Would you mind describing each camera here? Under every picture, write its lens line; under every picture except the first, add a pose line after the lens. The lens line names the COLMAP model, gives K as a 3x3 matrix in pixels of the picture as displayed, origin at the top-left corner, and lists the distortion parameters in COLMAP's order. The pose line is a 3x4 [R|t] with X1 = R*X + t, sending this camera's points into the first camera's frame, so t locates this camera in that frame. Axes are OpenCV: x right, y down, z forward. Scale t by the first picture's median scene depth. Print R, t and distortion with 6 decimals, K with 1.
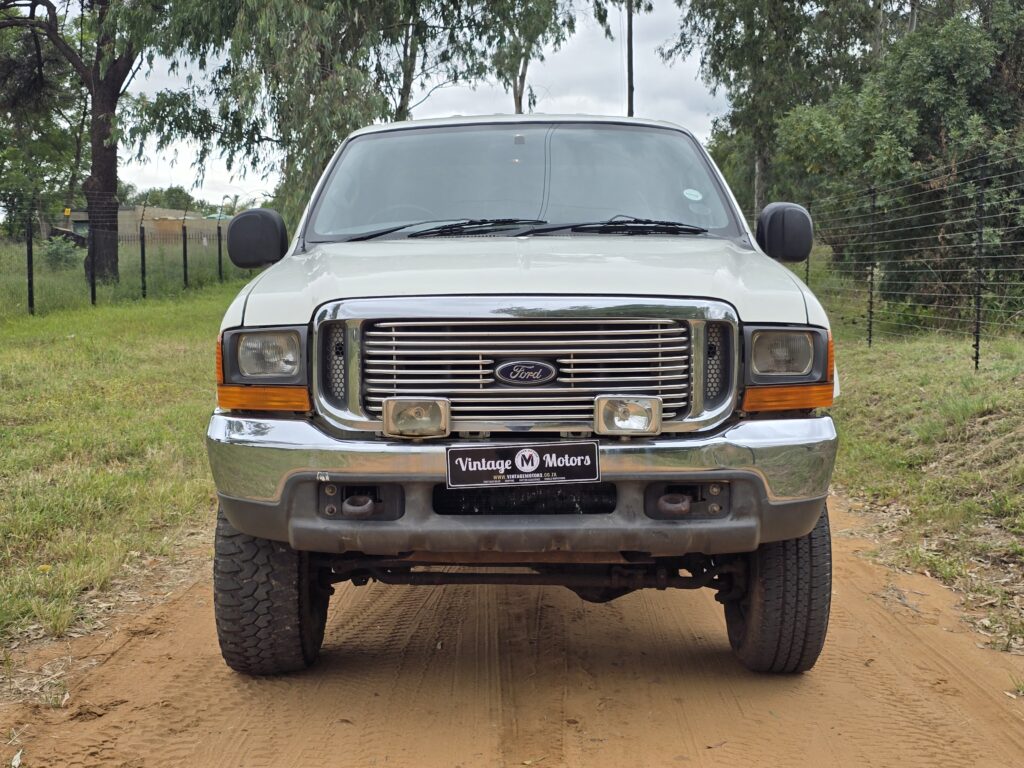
lens RADIAL K [[1367.7, 0, 500.9], [0, 1367.7, 383.0], [0, 0, 1]] dist [0.249515, -0.811423]
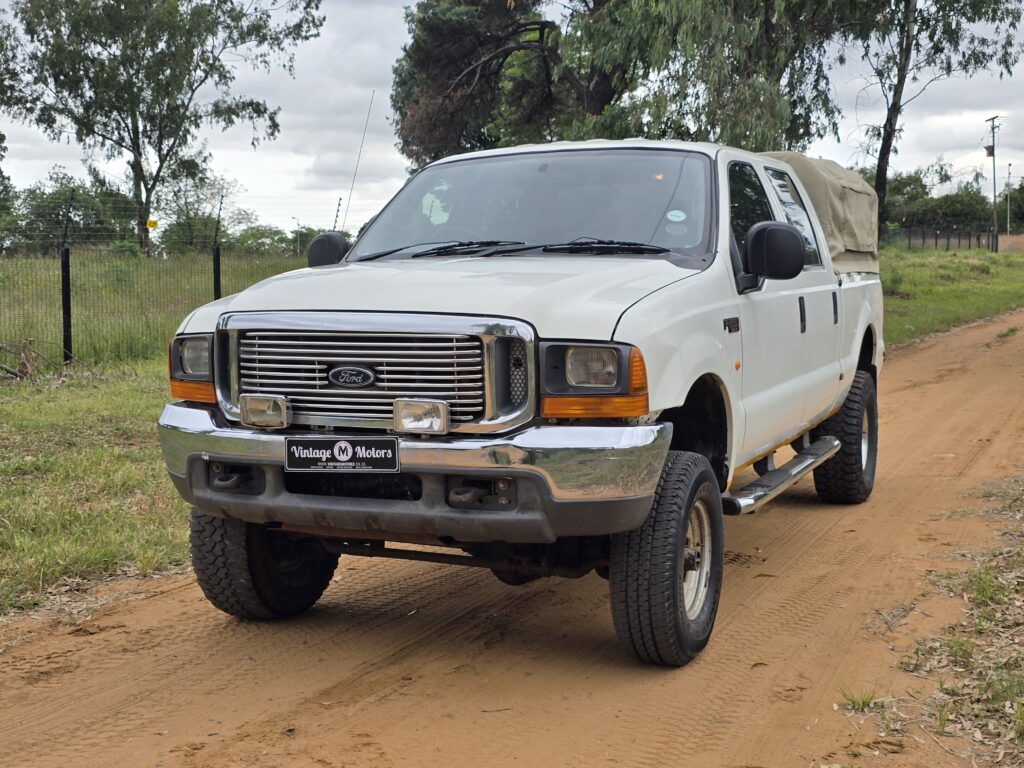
lens RADIAL K [[1367.7, 0, 500.9], [0, 1367.7, 383.0], [0, 0, 1]] dist [0.249515, -0.811423]
pose [[0.920392, 0.032069, -0.389681, 0.589862], [-0.031937, 0.999467, 0.006821, -0.014397], [0.389691, 0.006167, 0.920925, -0.040602]]
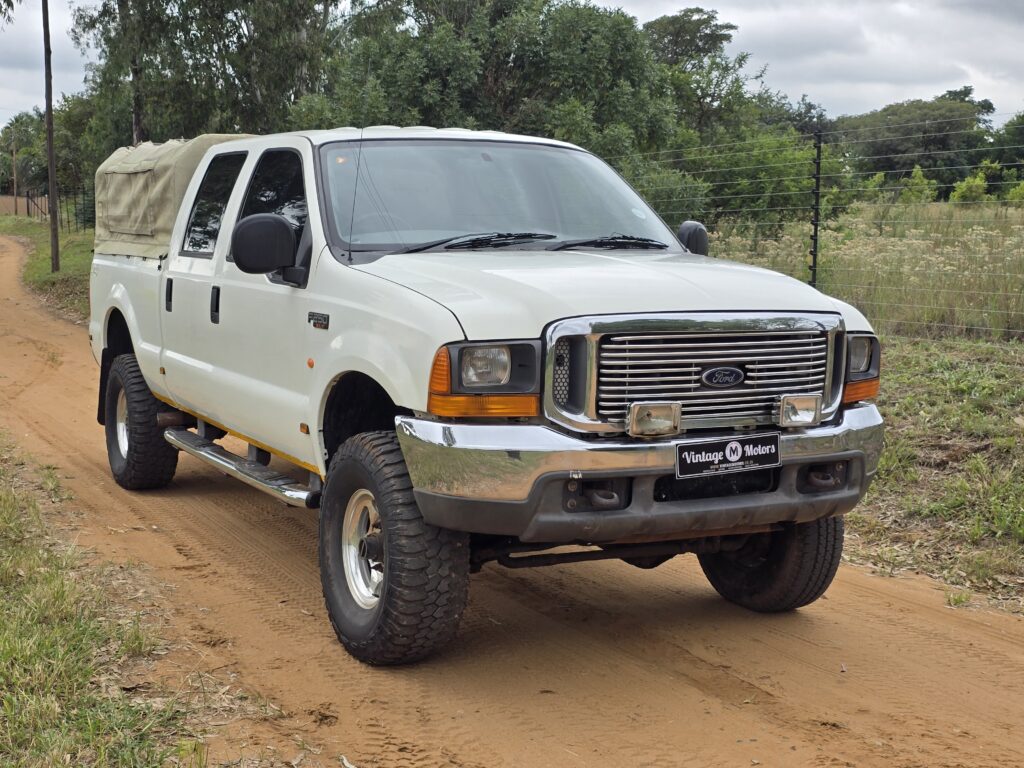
lens RADIAL K [[1367.7, 0, 500.9], [0, 1367.7, 383.0], [0, 0, 1]] dist [0.249515, -0.811423]
pose [[0.881296, -0.029511, 0.471642, -0.701257], [0.018676, 0.999444, 0.027638, -0.038512], [-0.472195, -0.015549, 0.881357, 0.041718]]
